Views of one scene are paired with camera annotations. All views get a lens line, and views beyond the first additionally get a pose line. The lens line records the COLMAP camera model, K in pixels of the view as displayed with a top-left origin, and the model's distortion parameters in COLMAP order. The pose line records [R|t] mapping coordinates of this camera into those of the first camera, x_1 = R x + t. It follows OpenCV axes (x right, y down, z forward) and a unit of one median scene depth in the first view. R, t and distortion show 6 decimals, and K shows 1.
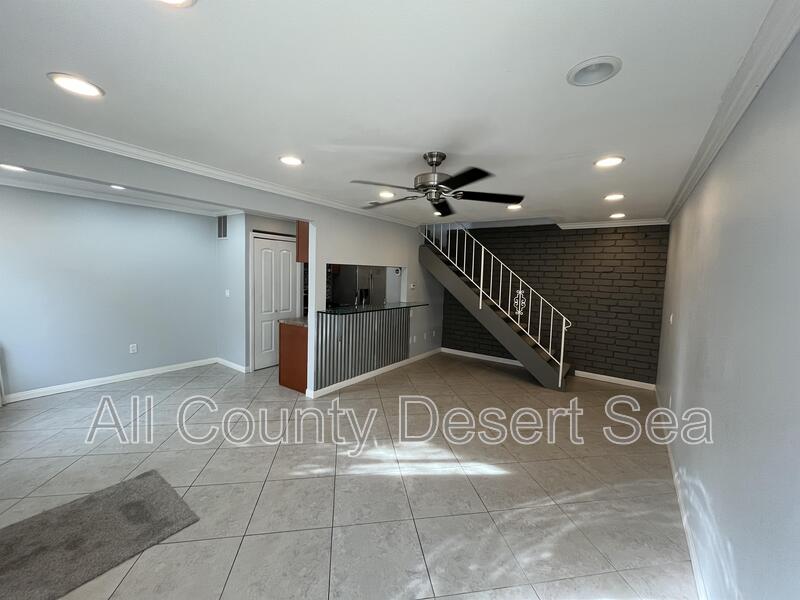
lens RADIAL K [[332.4, 0, 400.0], [0, 332.4, 300.0], [0, 0, 1]] dist [-0.001722, 0.000118]
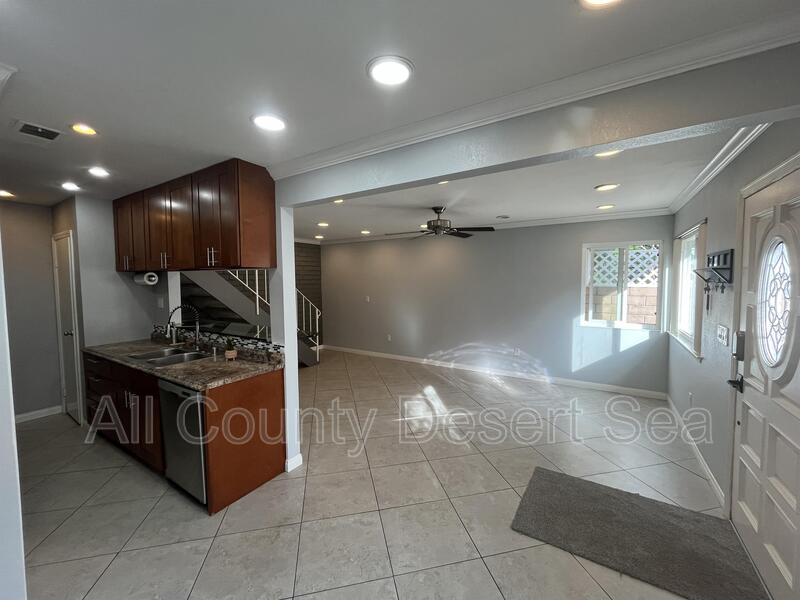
lens RADIAL K [[332.4, 0, 400.0], [0, 332.4, 300.0], [0, 0, 1]] dist [-0.001722, 0.000118]
pose [[-0.080623, -0.092096, 0.992481, -0.878439], [0.084450, 0.991511, 0.098866, -0.088858], [-0.993161, 0.091786, -0.072161, 0.760313]]
